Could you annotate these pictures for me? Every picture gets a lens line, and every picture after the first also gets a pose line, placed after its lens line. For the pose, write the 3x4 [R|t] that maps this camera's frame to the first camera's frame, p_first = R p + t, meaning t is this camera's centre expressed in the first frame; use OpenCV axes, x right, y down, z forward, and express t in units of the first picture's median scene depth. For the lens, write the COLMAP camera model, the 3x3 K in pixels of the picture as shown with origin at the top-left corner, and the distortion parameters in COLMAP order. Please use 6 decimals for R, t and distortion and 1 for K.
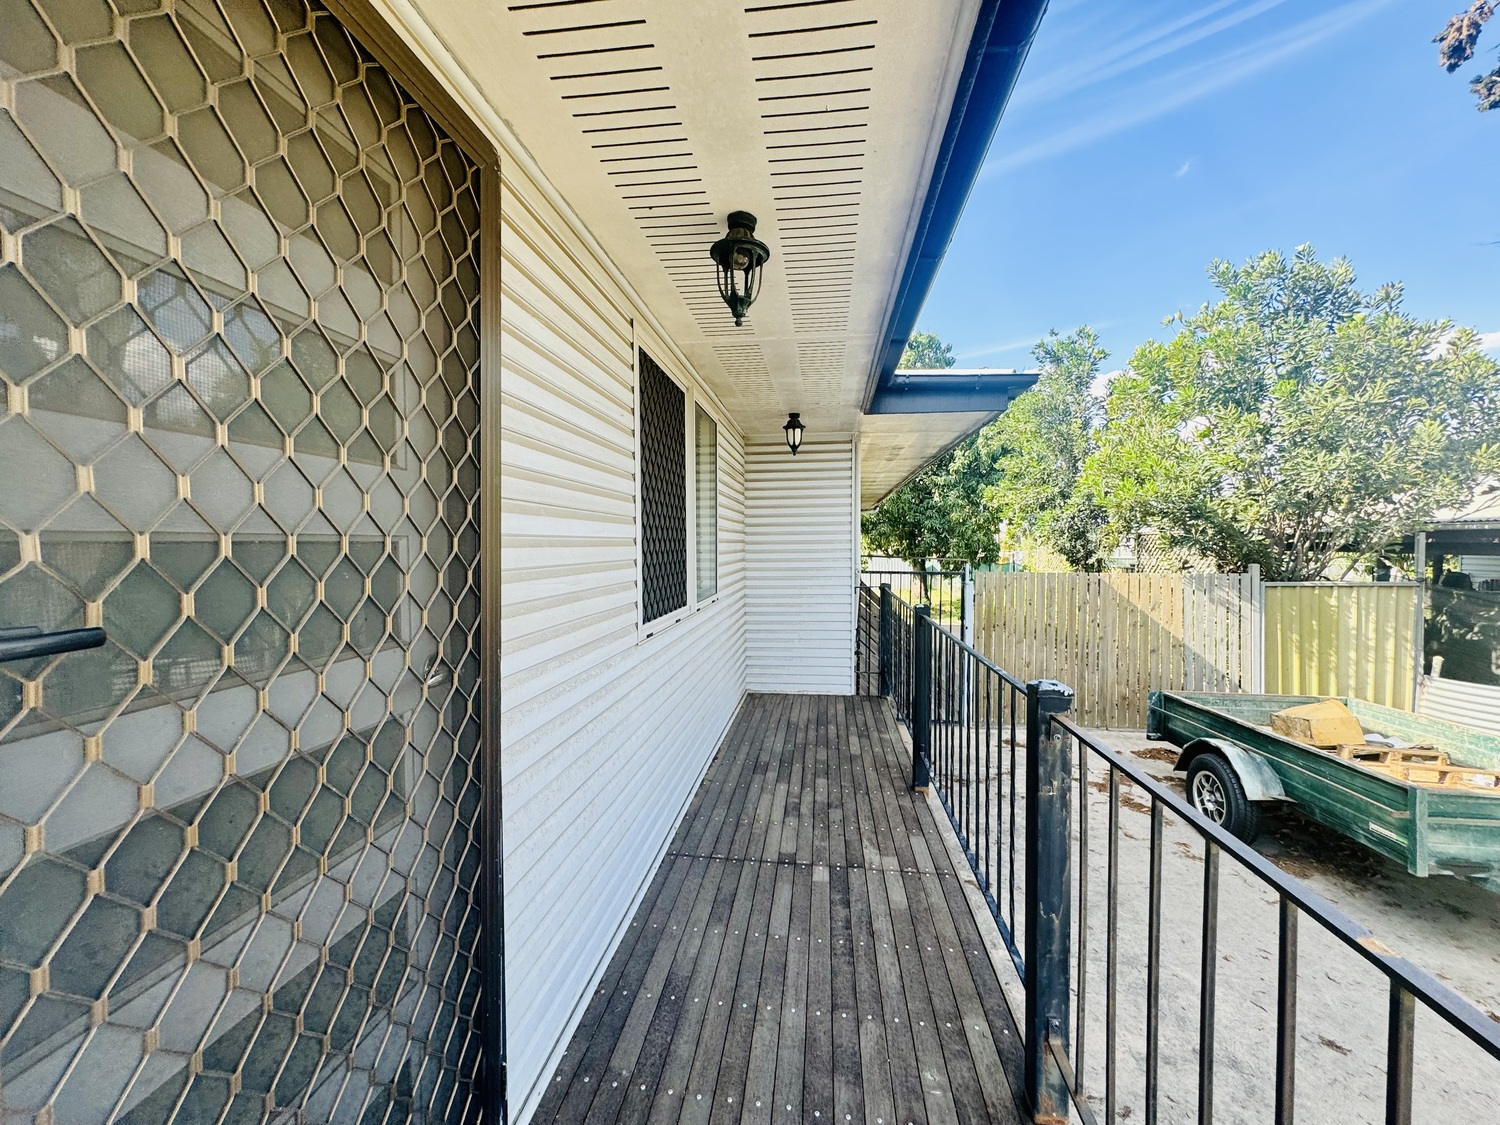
lens RADIAL K [[605.2, 0, 763.9], [0, 605.2, 555.5], [0, 0, 1]] dist [-0.001258, -0.000043]
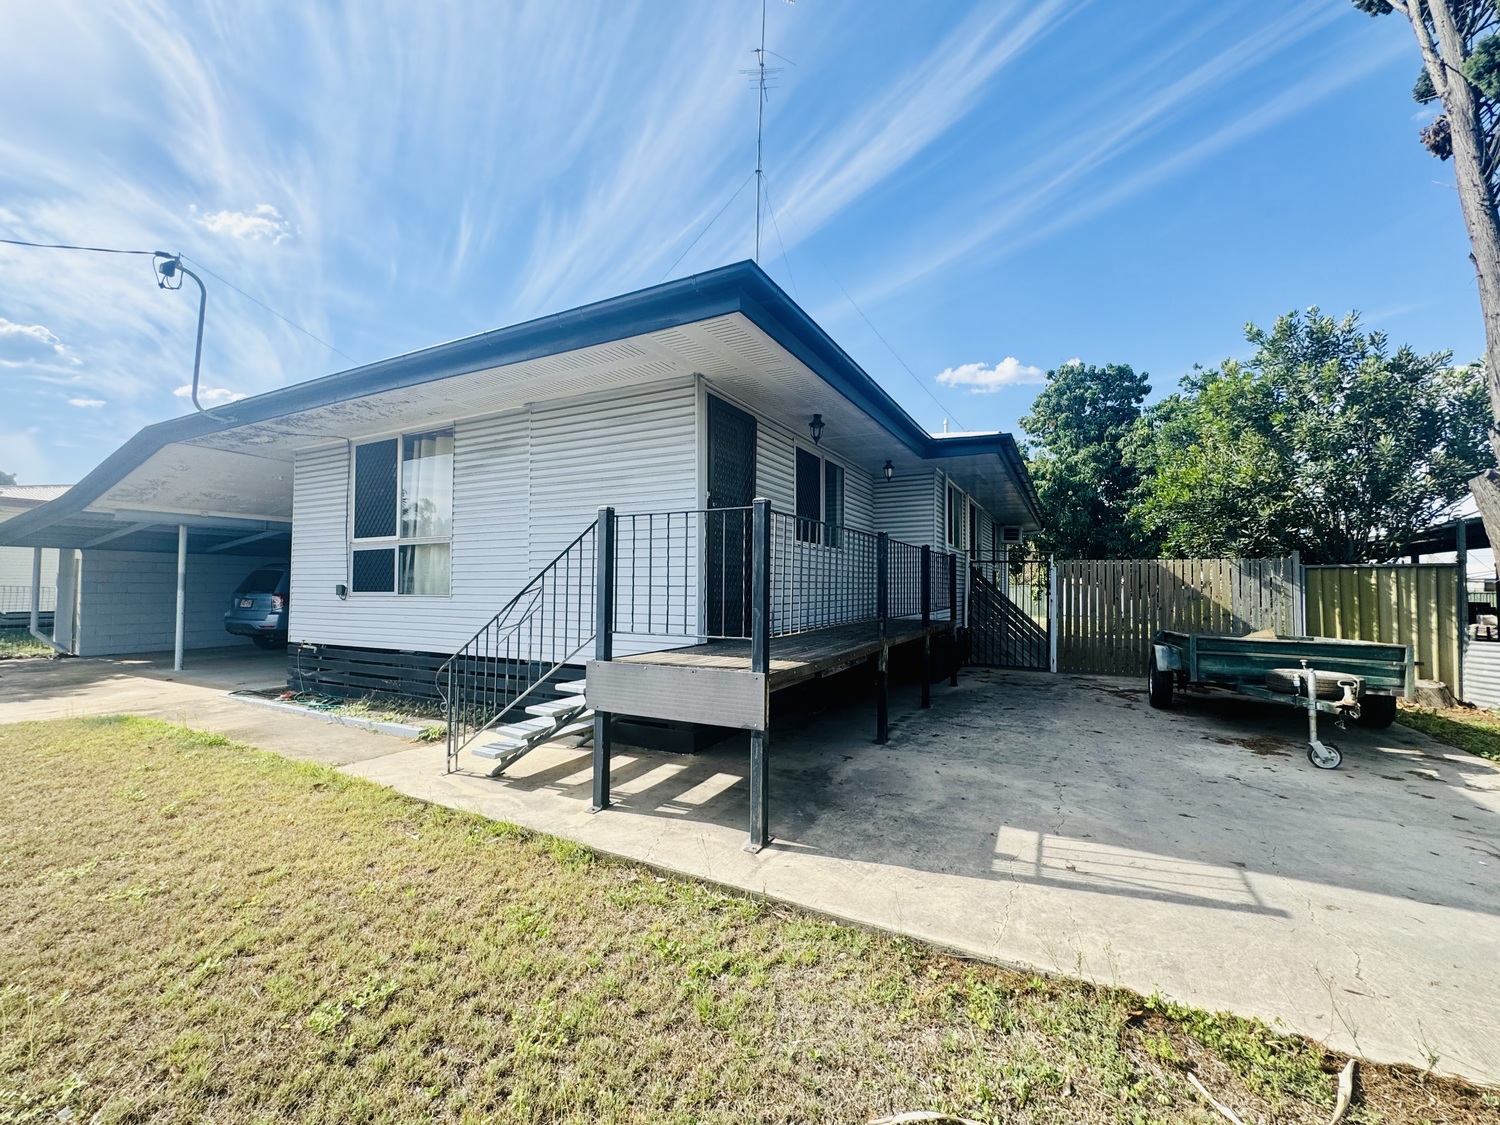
lens RADIAL K [[605.2, 0, 753.9], [0, 605.2, 565.7], [0, 0, 1]] dist [-0.001258, -0.000043]
pose [[0.929790, 0.001962, -0.368085, 0.228515], [-0.020226, 0.998747, -0.045767, 0.127326], [0.367534, 0.049998, 0.928665, -0.600848]]
